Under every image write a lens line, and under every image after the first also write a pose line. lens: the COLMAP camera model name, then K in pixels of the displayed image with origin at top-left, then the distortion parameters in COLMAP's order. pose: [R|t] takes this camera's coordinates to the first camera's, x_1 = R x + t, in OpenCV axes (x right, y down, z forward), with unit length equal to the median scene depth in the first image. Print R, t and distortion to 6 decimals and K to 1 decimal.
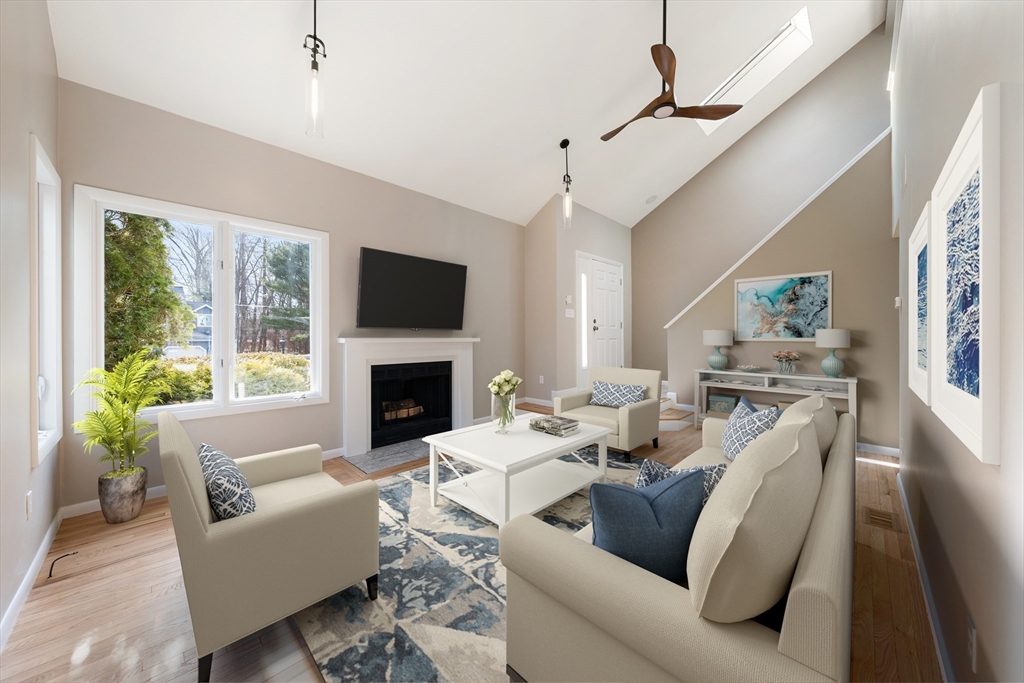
lens RADIAL K [[359.3, 0, 517.7], [0, 359.3, 333.3], [0, 0, 1]] dist [-0.002686, -0.000224]
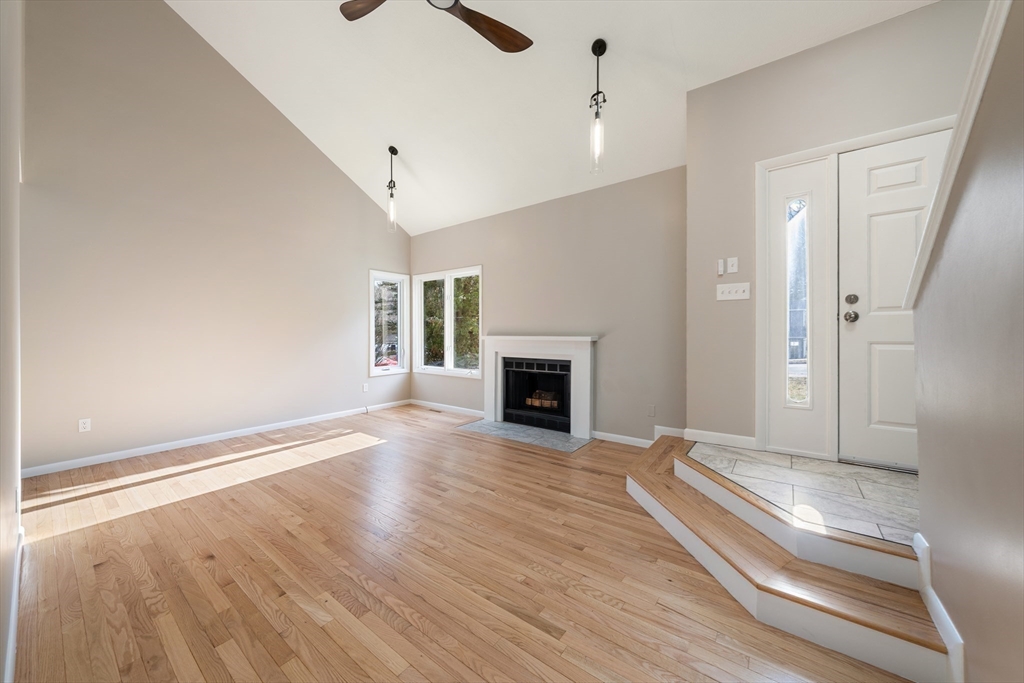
lens RADIAL K [[359.3, 0, 520.3], [0, 359.3, 339.9], [0, 0, 1]] dist [-0.002686, -0.000224]
pose [[0.119671, 0.017357, -0.992662, 0.786668], [0.006891, 0.999809, 0.018313, 0.002940], [0.992790, -0.009032, 0.119529, 0.797334]]
